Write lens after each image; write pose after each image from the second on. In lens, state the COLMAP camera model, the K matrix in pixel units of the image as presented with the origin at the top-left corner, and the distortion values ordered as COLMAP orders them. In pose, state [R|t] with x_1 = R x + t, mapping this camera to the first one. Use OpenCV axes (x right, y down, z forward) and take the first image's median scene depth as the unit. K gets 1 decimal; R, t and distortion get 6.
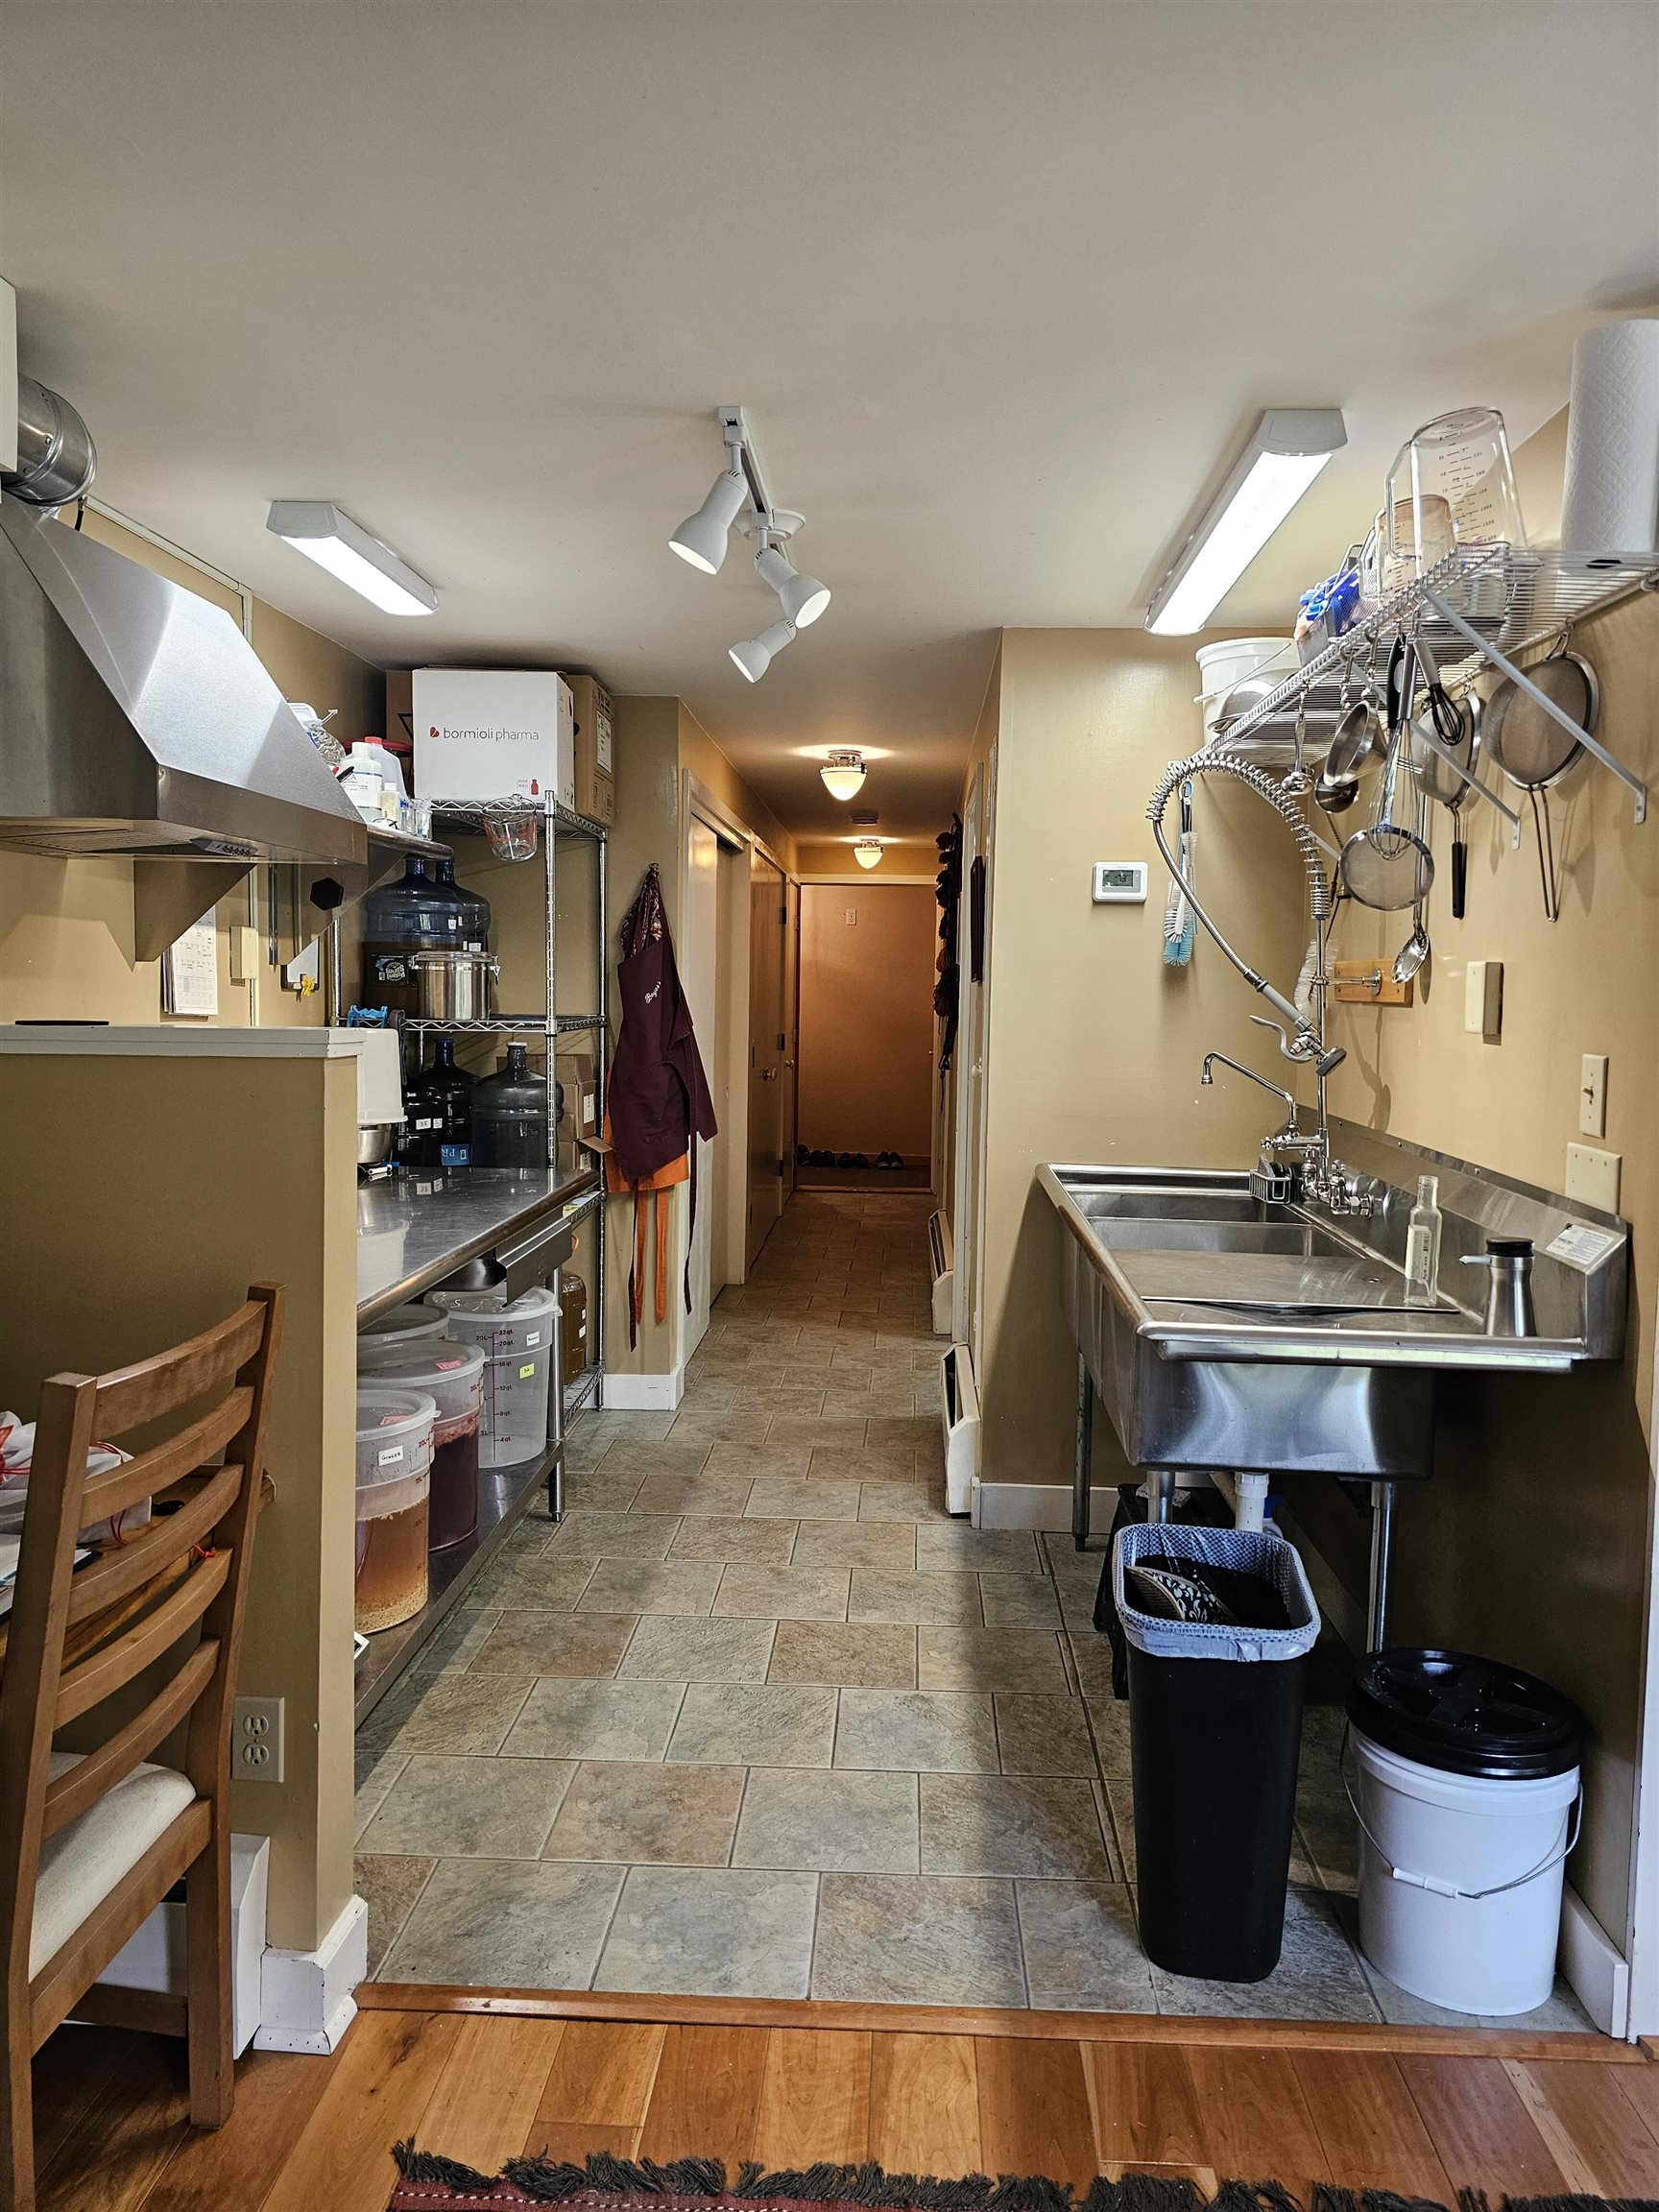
lens RADIAL K [[1493.0, 0, 832.7], [0, 1493.0, 1100.6], [0, 0, 1]] dist [0.059705, -0.059142]
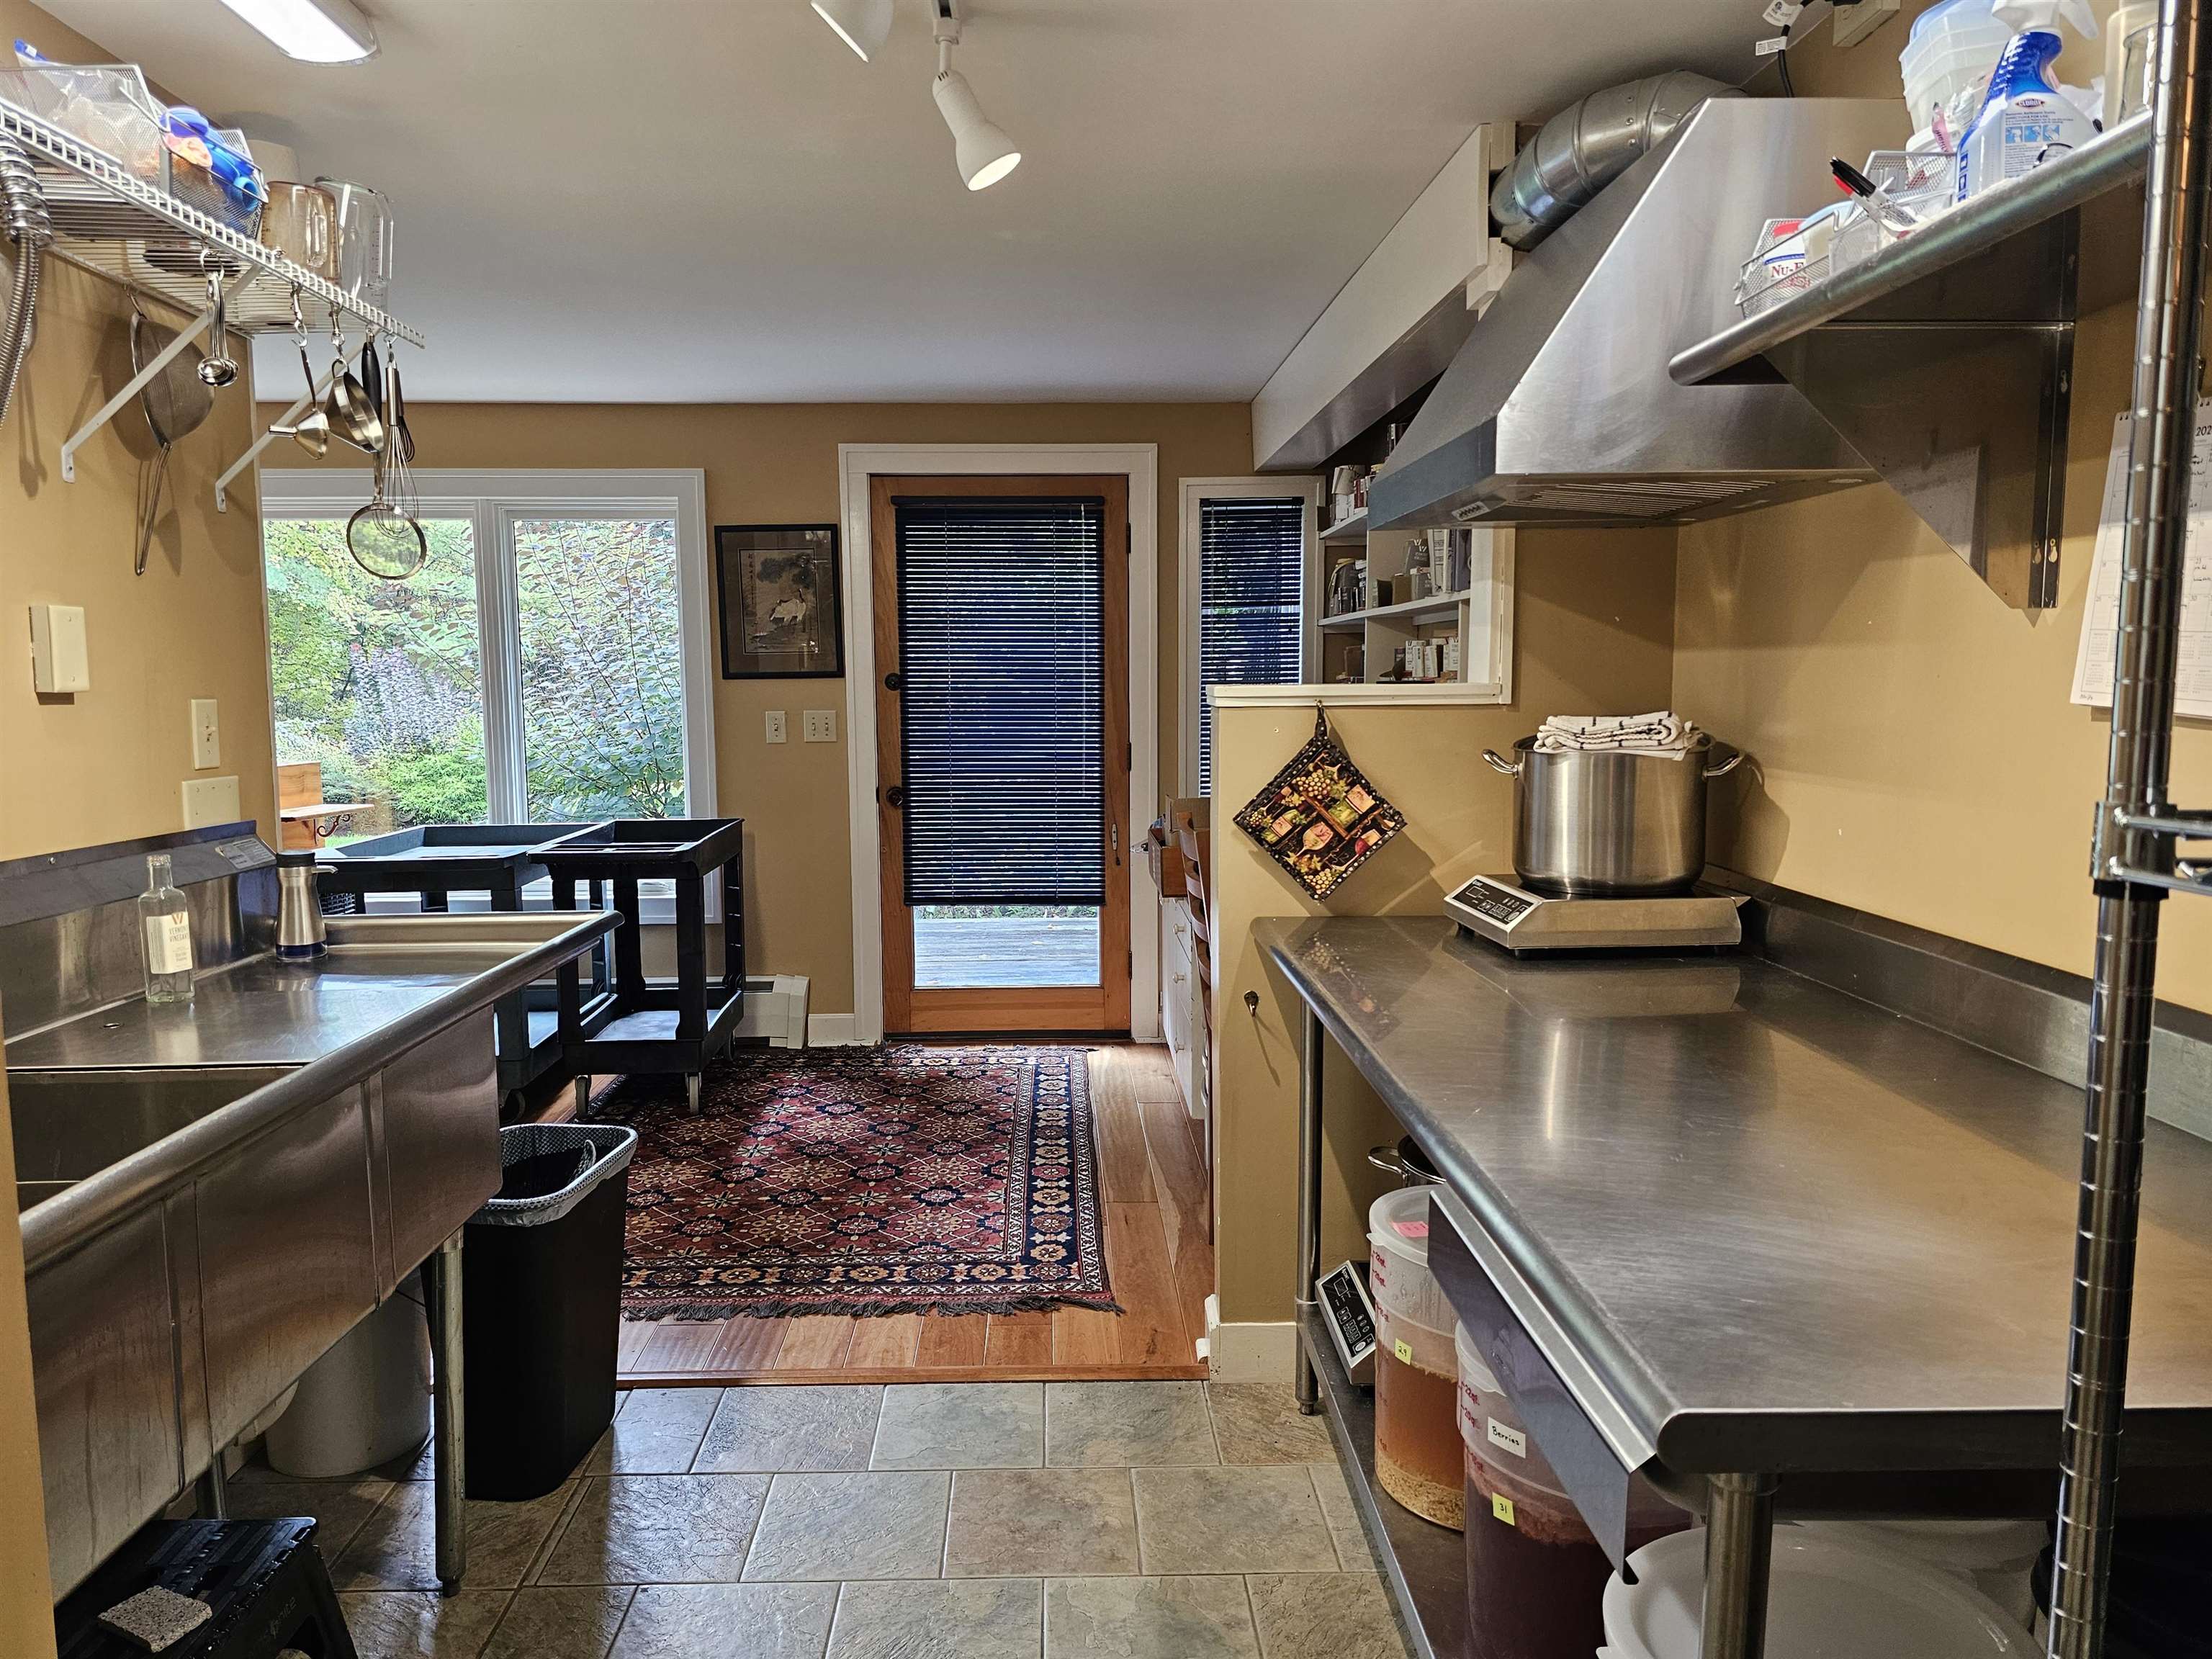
lens RADIAL K [[1493.0, 0, 1093.5], [0, 1493.0, 832.8], [0, 0, 1]] dist [0.059705, -0.059142]
pose [[-0.996378, -0.002368, -0.084997, -0.060796], [-0.018502, 0.981697, 0.189548, -0.114336], [0.082993, 0.190434, -0.978186, 1.562827]]
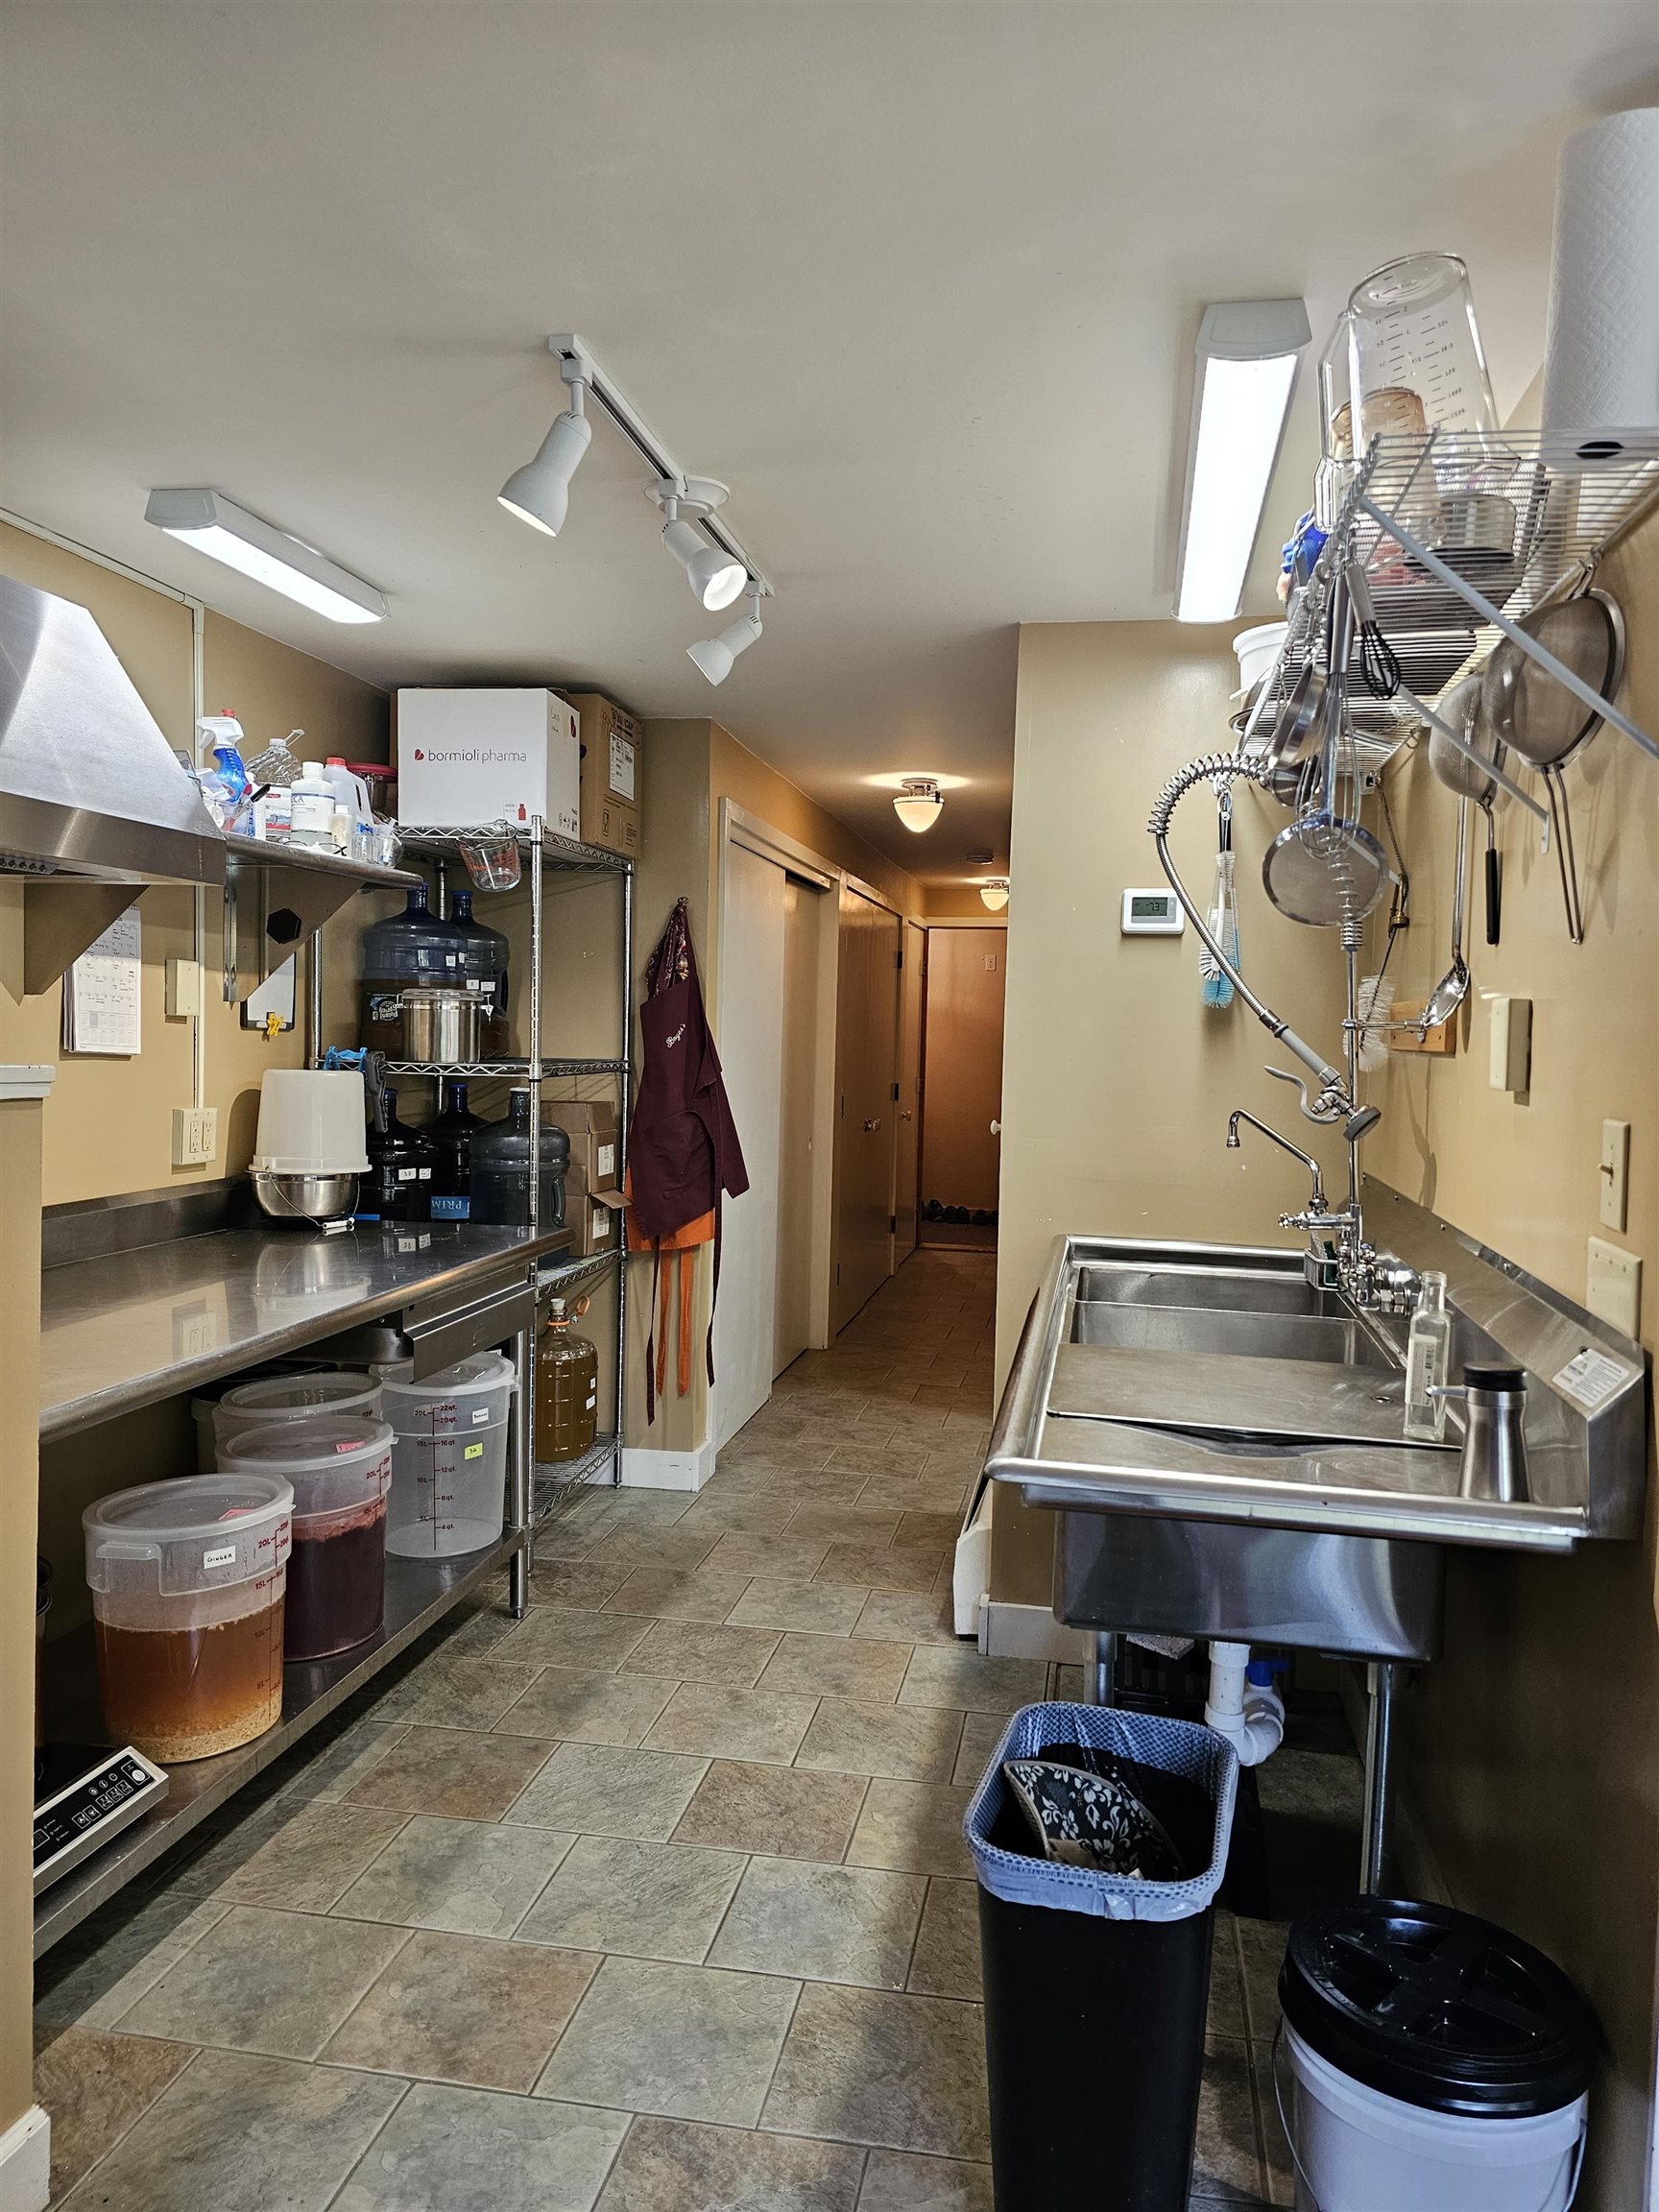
lens RADIAL K [[1493.0, 0, 841.4], [0, 1493.0, 1106.9], [0, 0, 1]] dist [0.059705, -0.059142]
pose [[0.991525, 0.014763, -0.129071, 0.156266], [-0.018621, 0.999413, -0.028740, -0.006036], [0.128571, 0.030900, 0.991219, 0.151241]]
